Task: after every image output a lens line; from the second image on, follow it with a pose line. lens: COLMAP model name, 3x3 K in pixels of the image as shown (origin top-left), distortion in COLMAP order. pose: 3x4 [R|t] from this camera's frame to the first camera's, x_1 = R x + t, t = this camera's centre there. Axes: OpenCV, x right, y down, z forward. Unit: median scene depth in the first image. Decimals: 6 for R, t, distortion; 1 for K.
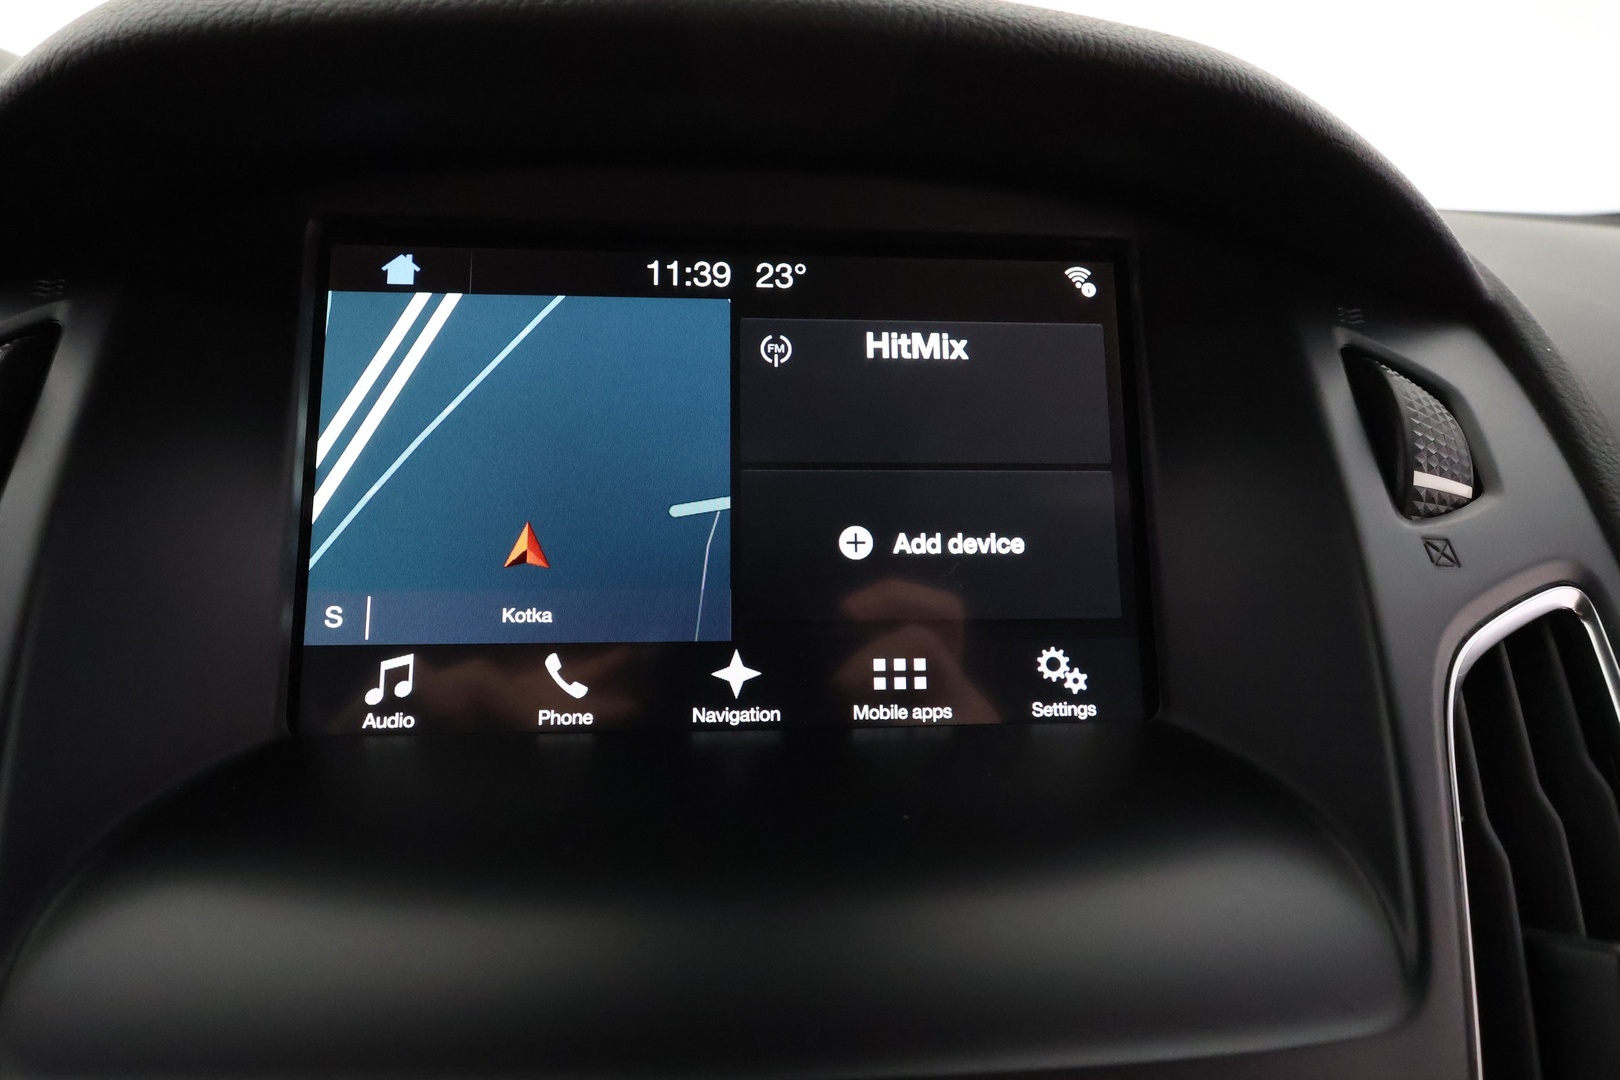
lens RADIAL K [[907.2, 0, 809.7], [0, 907.2, 541.0], [0, 0, 1]] dist [0.008344, 0.000213]
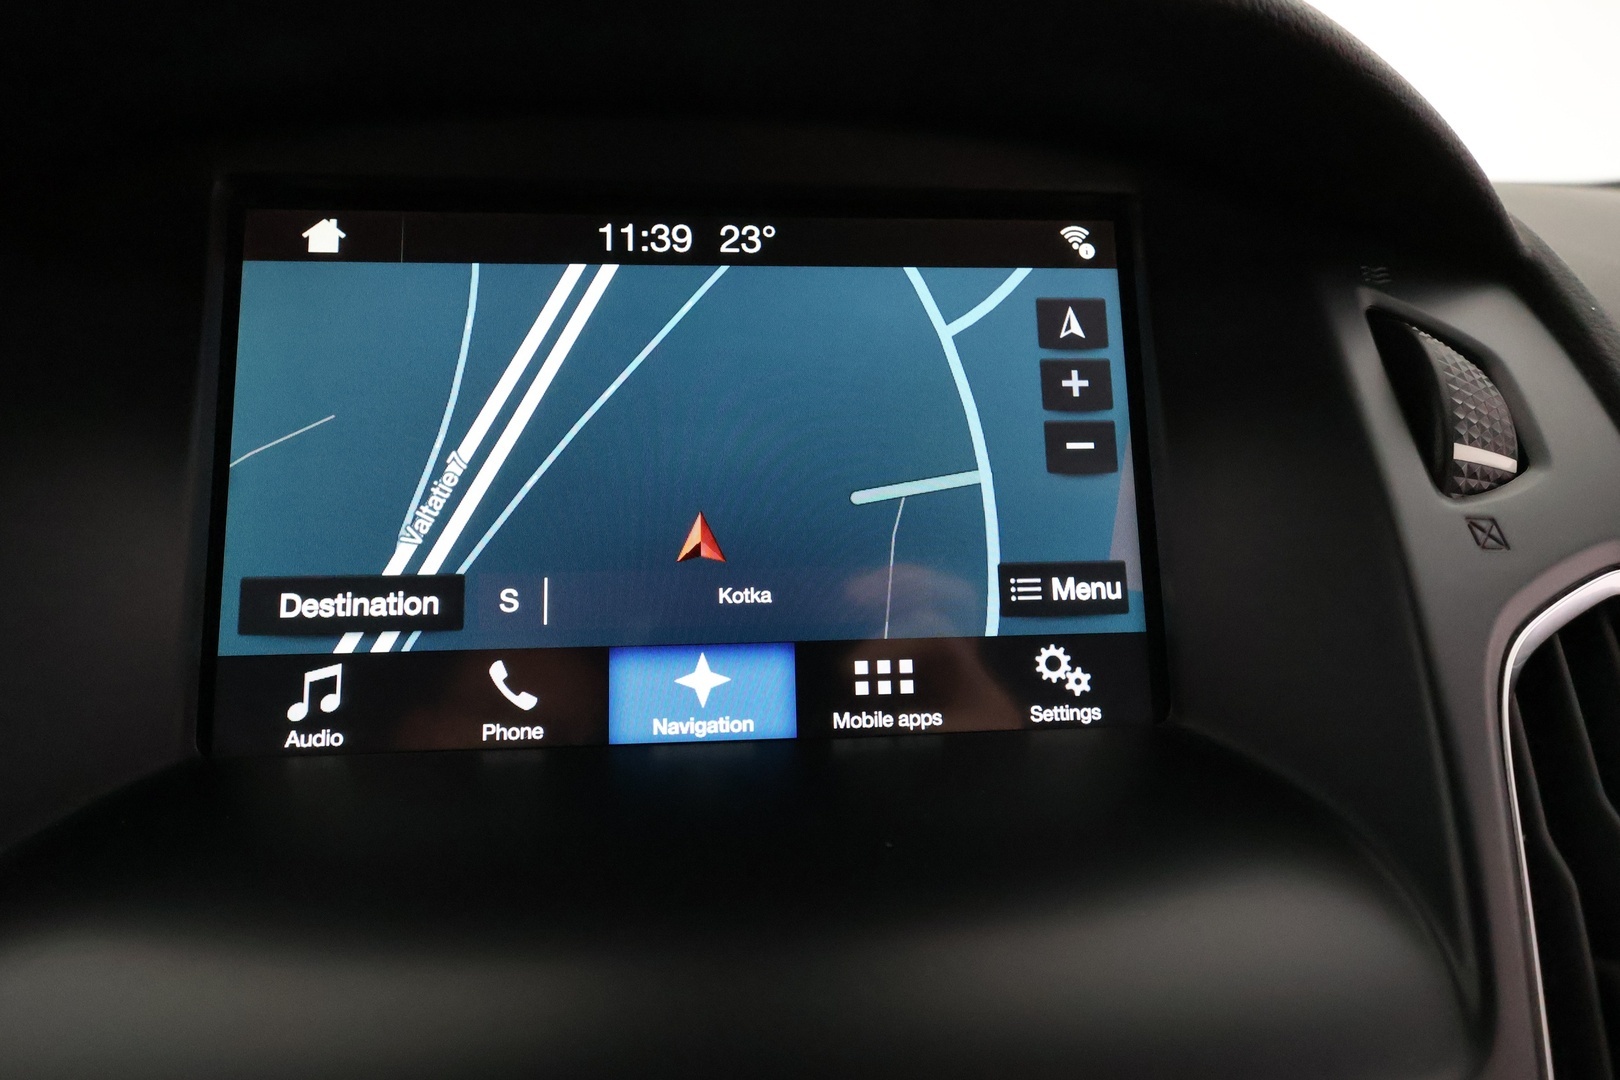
lens RADIAL K [[907.2, 0, 810.9], [0, 907.2, 541.9], [0, 0, 1]] dist [0.008344, 0.000213]
pose [[0.999859, -0.014637, 0.008280, 0.021511], [0.014554, 0.999844, 0.010032, 0.001831], [-0.008425, -0.009910, 0.999915, 0.100342]]
